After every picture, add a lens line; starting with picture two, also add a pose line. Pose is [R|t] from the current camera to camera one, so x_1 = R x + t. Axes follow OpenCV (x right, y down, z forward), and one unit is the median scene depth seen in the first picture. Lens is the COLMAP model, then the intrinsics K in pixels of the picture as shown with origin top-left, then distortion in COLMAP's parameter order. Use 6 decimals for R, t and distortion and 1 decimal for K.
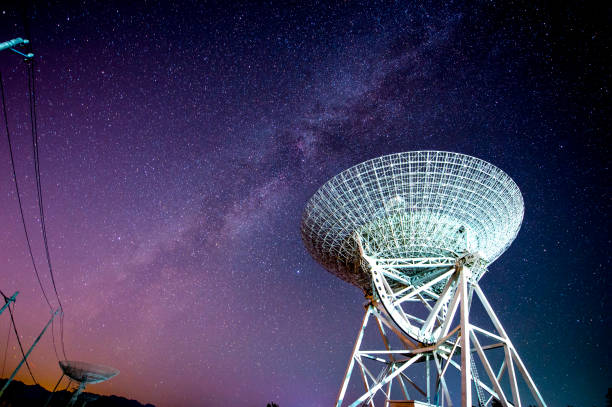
lens RADIAL K [[265.8, 0, 307.2], [0, 265.8, 203.5], [0, 0, 1]] dist [-0.008912, -0.000040]
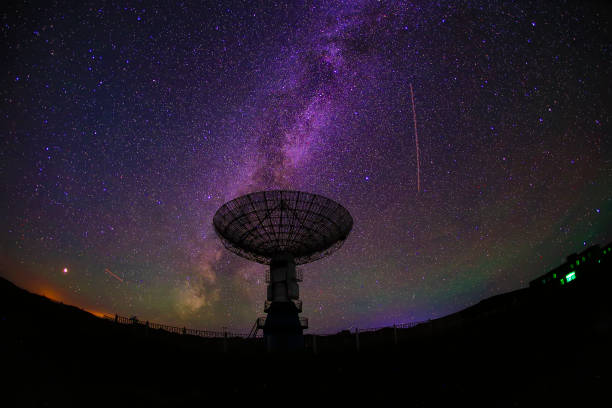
lens RADIAL K [[962.1, 0, 306.1], [0, 962.1, 204.1], [0, 0, 1]] dist [0.008076, 0.000000]
pose [[0.922515, -0.261954, -0.283453, 0.768946], [0.340268, 0.898614, 0.276967, -0.750831], [0.182163, -0.351956, 0.918120, -2.449226]]
